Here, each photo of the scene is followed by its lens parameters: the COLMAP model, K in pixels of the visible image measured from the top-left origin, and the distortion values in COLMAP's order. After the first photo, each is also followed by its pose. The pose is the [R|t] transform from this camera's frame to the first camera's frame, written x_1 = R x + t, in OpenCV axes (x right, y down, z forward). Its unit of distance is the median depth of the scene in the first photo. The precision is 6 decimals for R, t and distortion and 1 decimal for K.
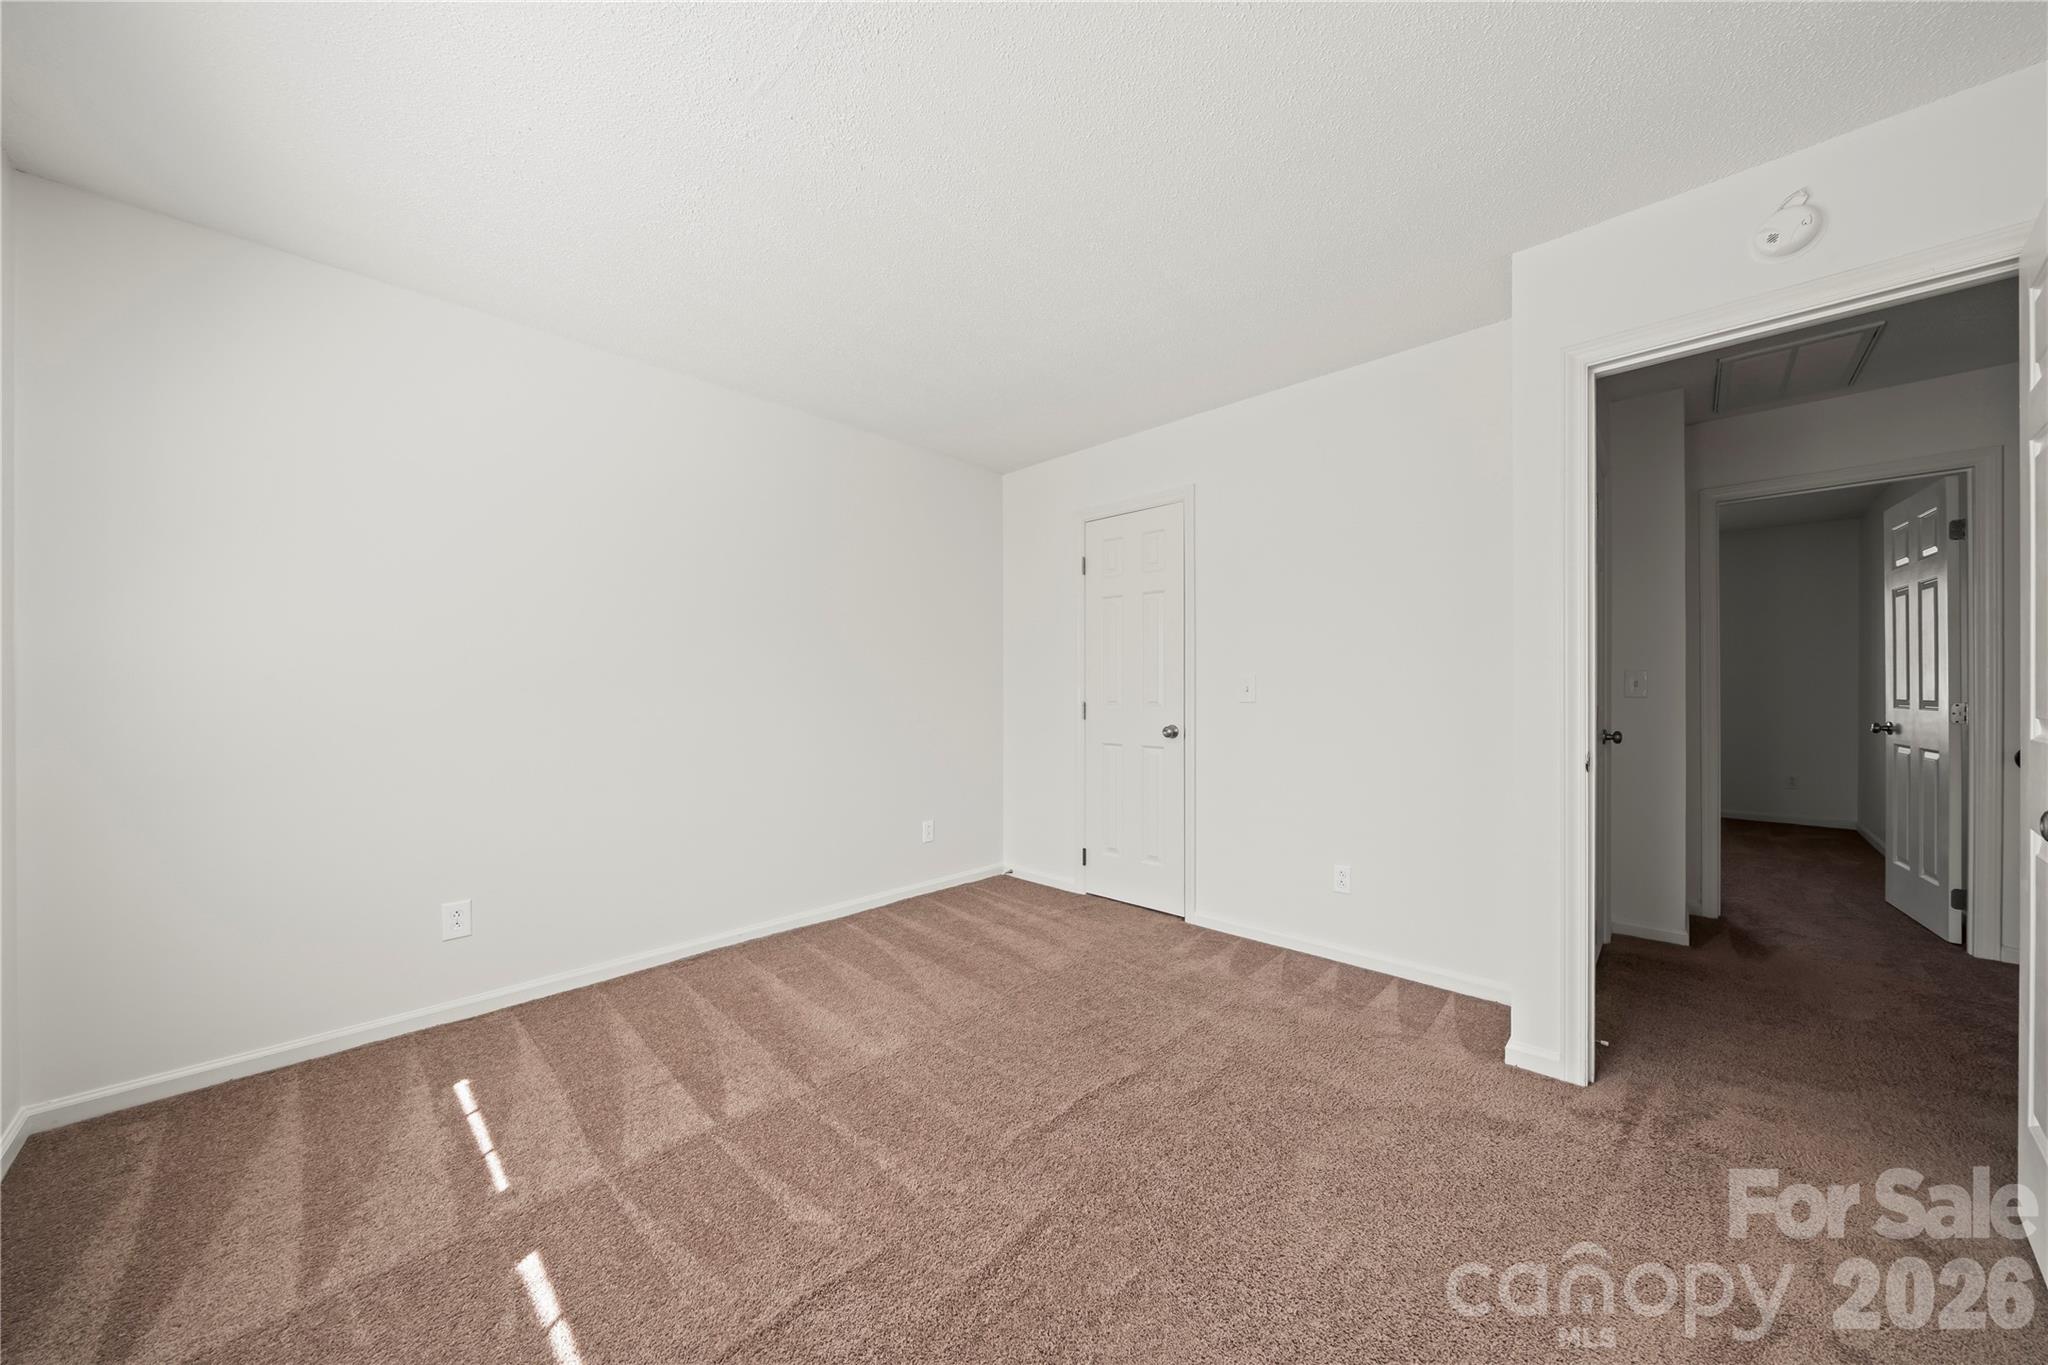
lens RADIAL K [[712.0, 0, 1028.6], [0, 712.0, 686.8], [0, 0, 1]] dist [-0.000906, 0.000519]
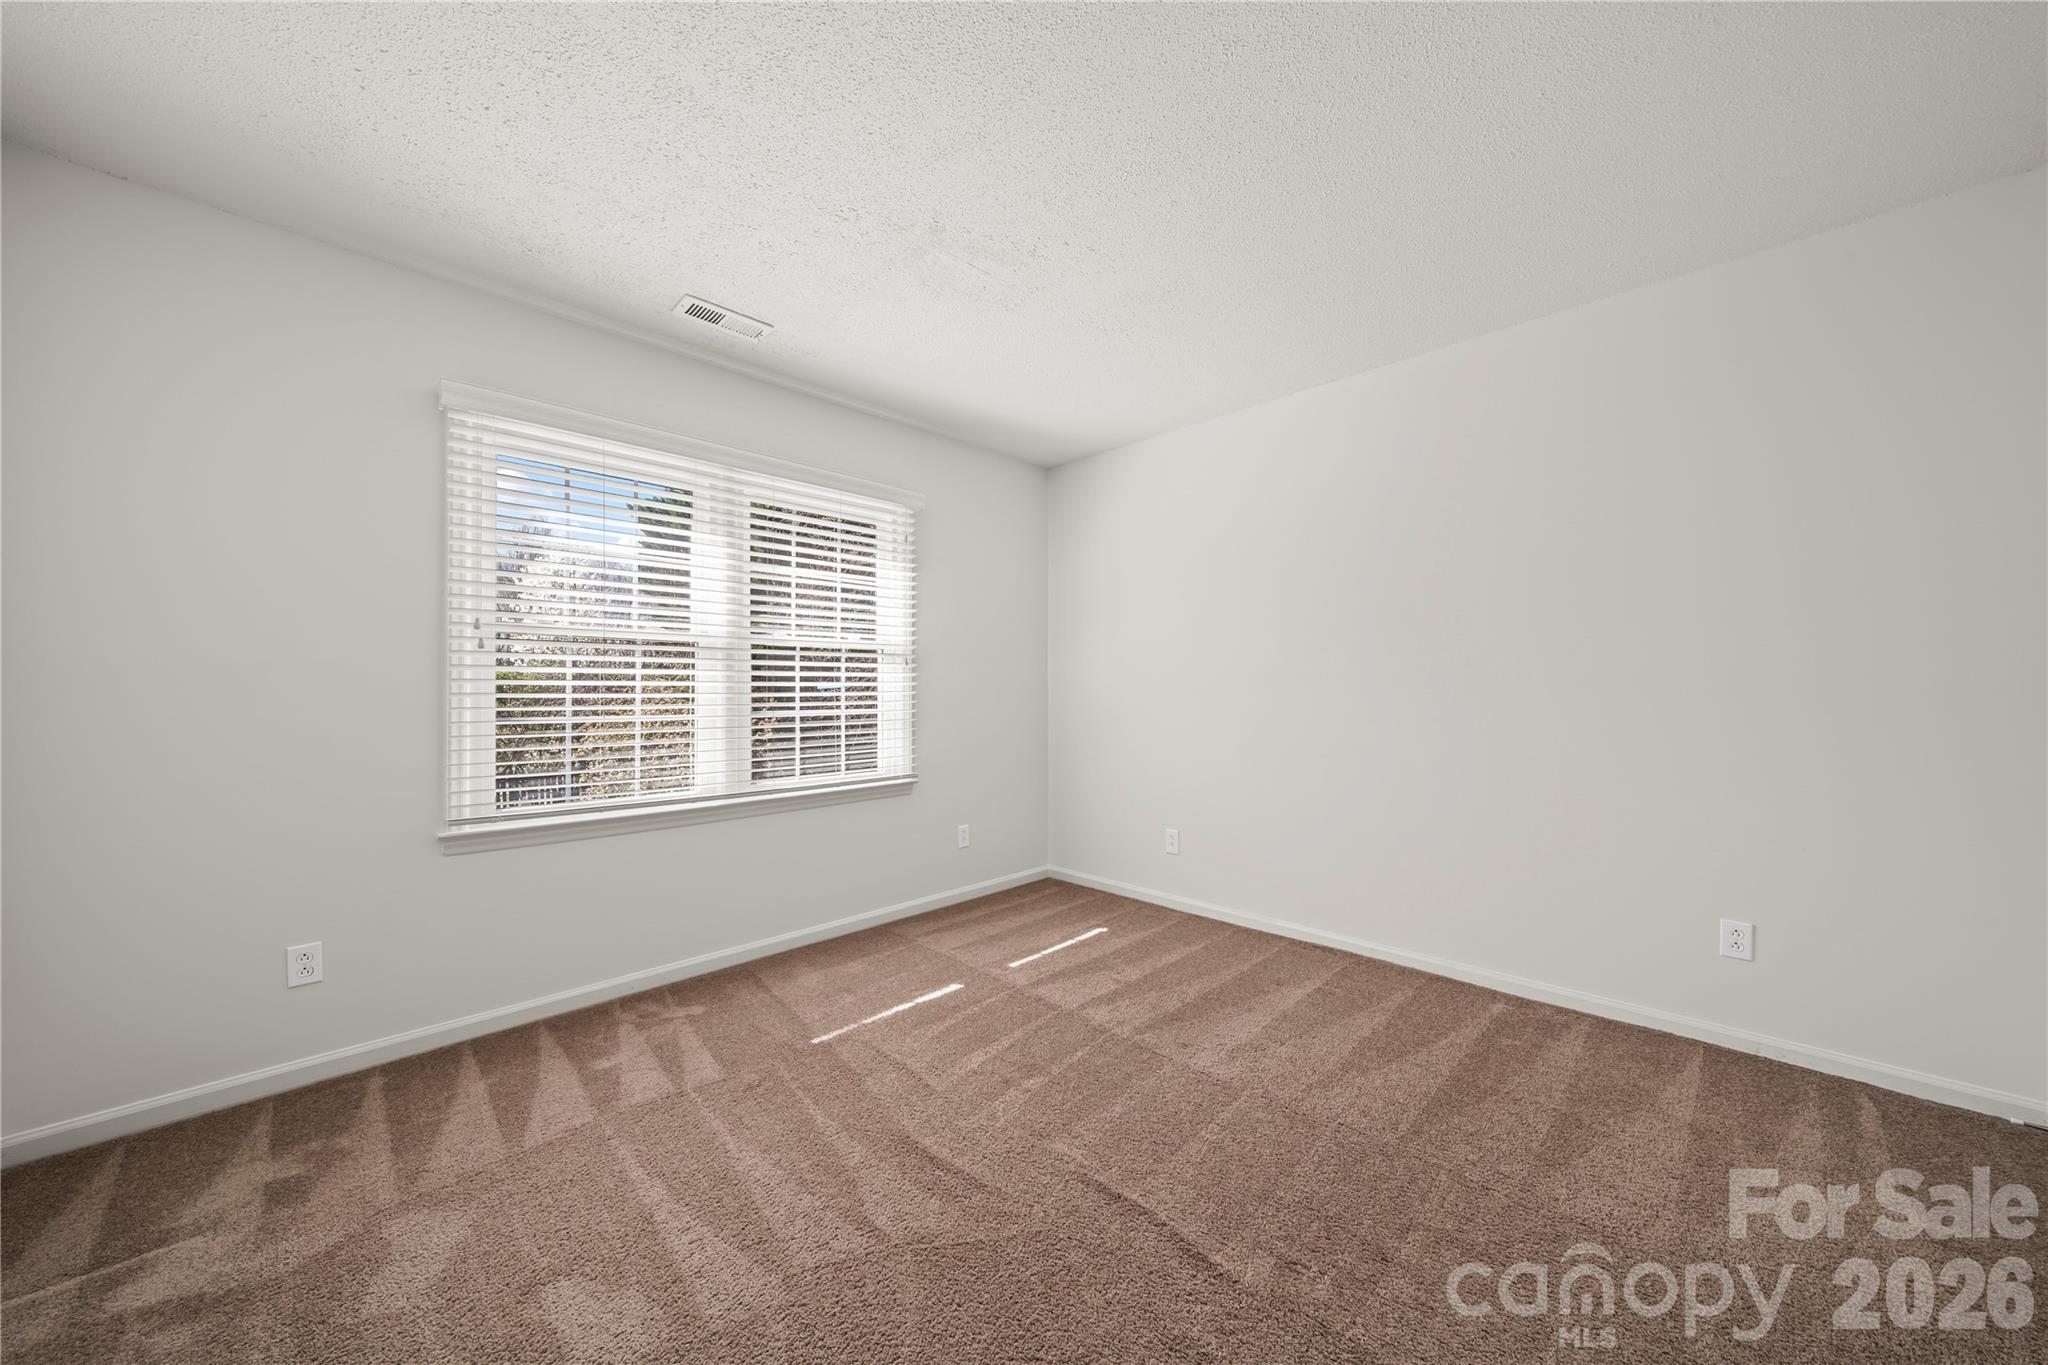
lens RADIAL K [[712.0, 0, 1022.5], [0, 712.0, 684.1], [0, 0, 1]] dist [-0.000906, 0.000519]
pose [[-0.036245, -0.002978, -0.999338, 0.688672], [0.007000, 0.999970, -0.003234, -0.005314], [0.999318, -0.007113, -0.036223, 0.704211]]
